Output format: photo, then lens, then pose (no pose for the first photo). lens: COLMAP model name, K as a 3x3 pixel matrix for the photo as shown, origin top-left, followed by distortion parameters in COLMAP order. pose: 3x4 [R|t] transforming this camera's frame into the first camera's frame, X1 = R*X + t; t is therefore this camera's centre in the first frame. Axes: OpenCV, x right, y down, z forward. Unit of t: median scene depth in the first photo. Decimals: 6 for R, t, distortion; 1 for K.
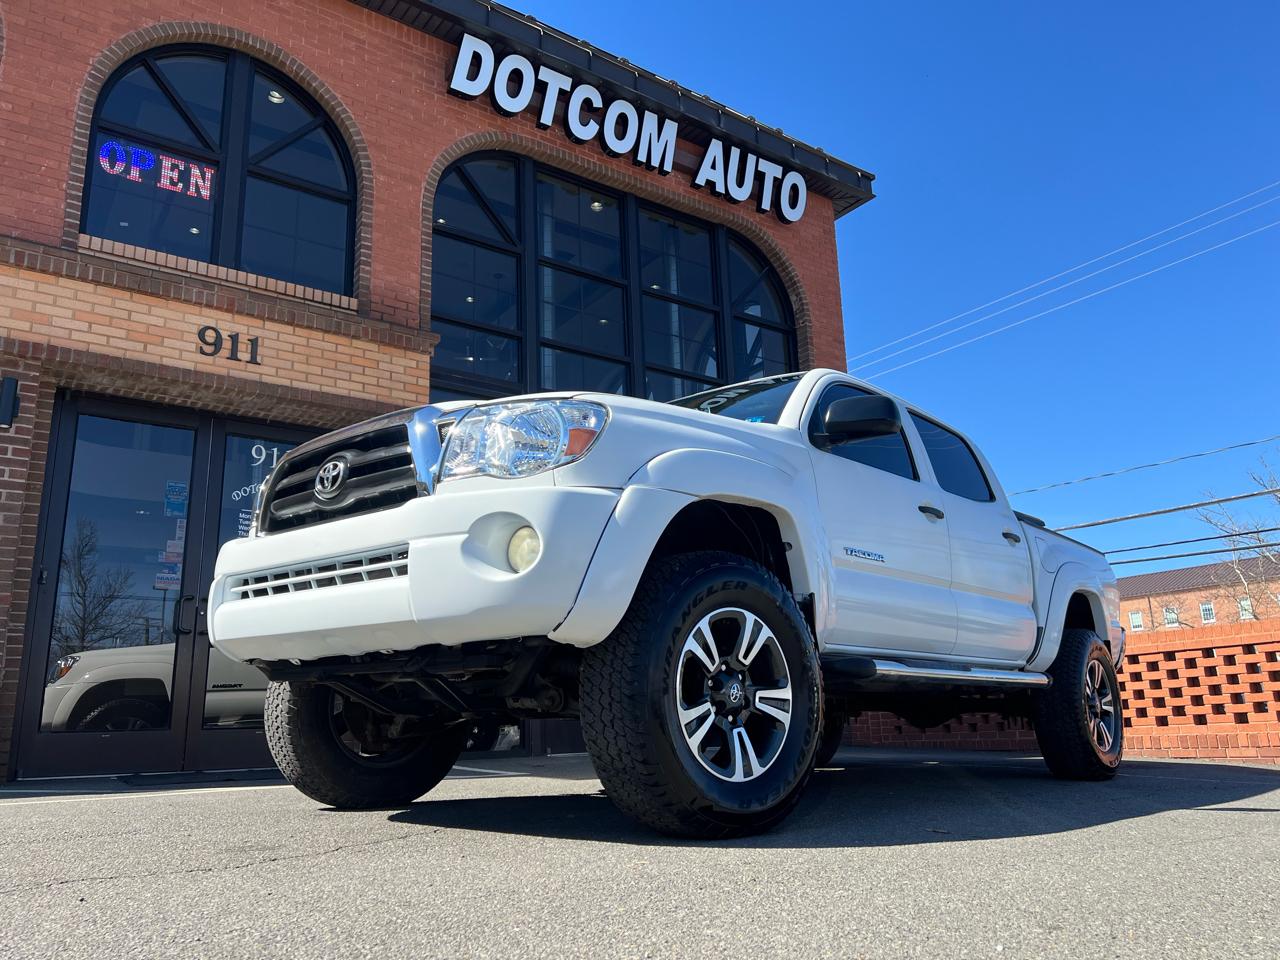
lens RADIAL K [[957.9, 0, 641.4], [0, 957.9, 482.9], [0, 0, 1]] dist [0.041771, -0.052190]
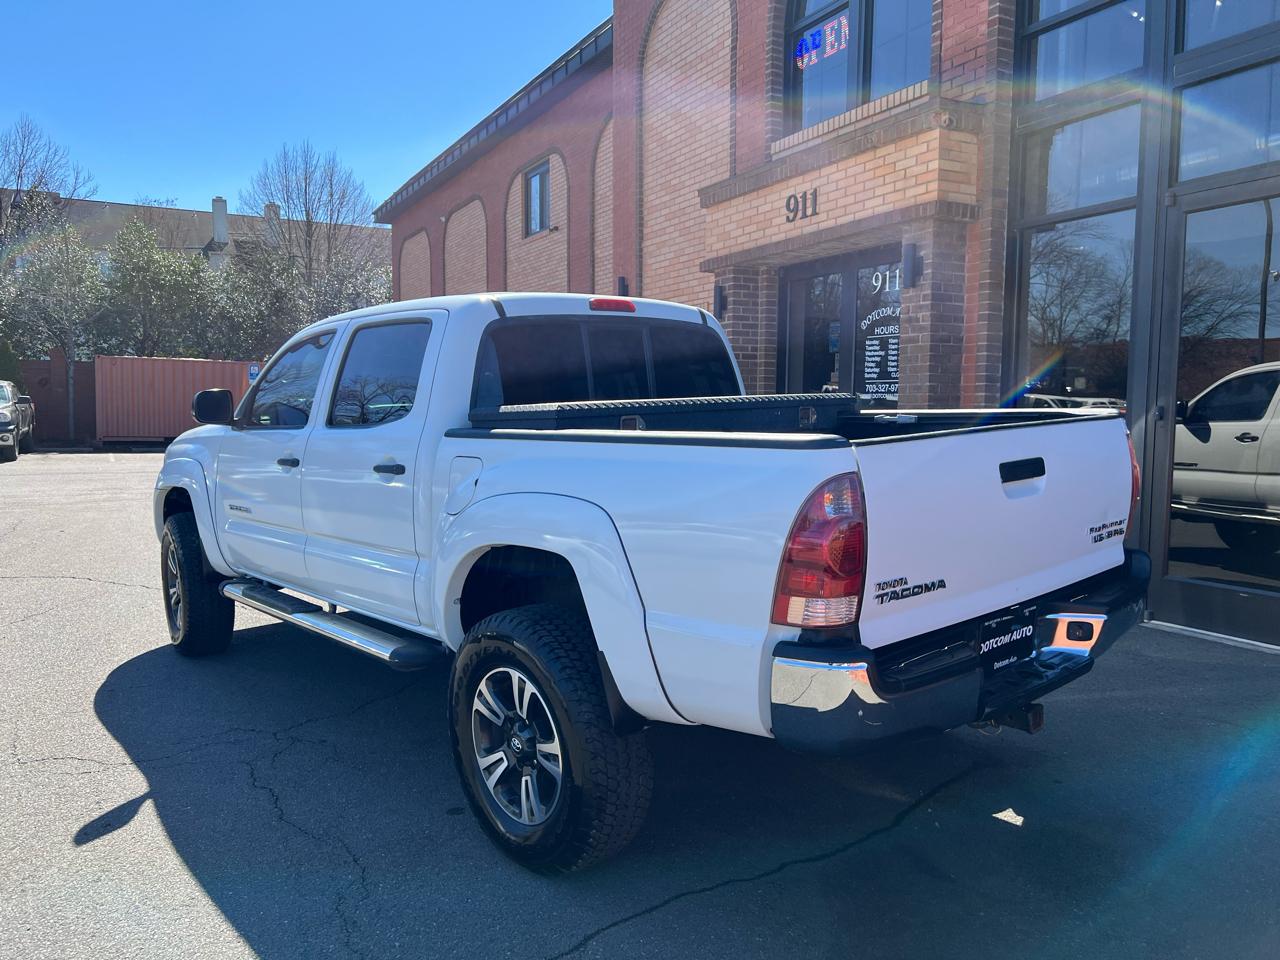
lens RADIAL K [[957.9, 0, 641.4], [0, 957.9, 482.9], [0, 0, 1]] dist [0.041771, -0.052190]
pose [[-0.128377, 0.108181, -0.985807, 0.762164], [0.253528, 0.964582, 0.072836, 0.044178], [0.958772, -0.240579, -0.151257, 0.905585]]
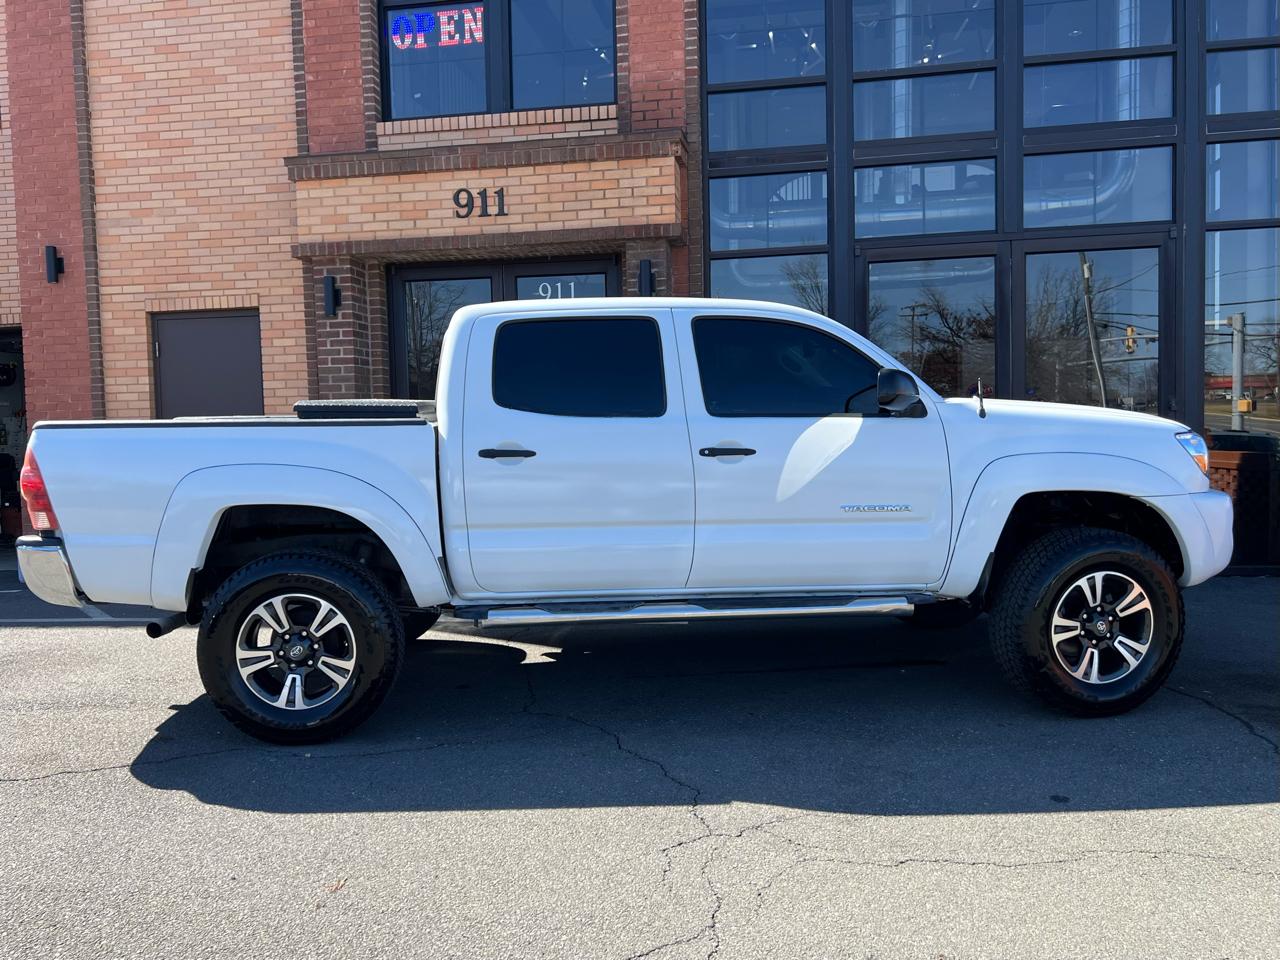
lens RADIAL K [[1028.9, 0, 619.5], [0, 1028.9, 480.1], [0, 0, 1]] dist [0.052822, -0.065334]
pose [[0.701968, 0.050992, -0.710380, 0.515126], [0.181688, 0.951610, 0.247845, -0.104982], [0.688643, -0.303047, 0.658736, 0.252009]]
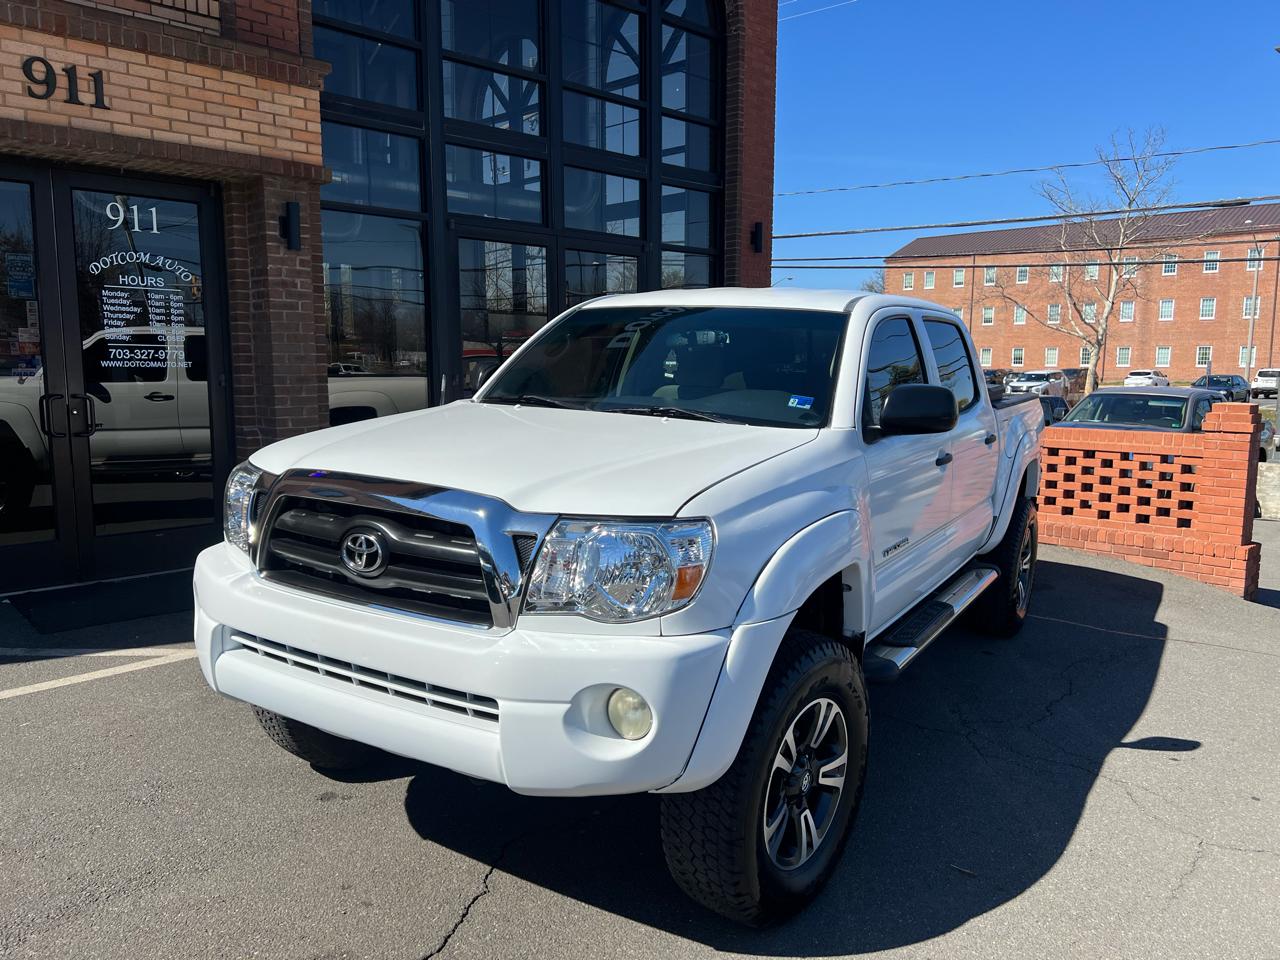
lens RADIAL K [[957.9, 0, 641.4], [0, 957.9, 482.9], [0, 0, 1]] dist [0.041771, -0.052190]
pose [[0.984867, 0.015935, 0.172576, -0.098391], [-0.079864, 0.925466, 0.370317, -0.168734], [-0.153812, -0.378496, 0.912734, 0.094387]]
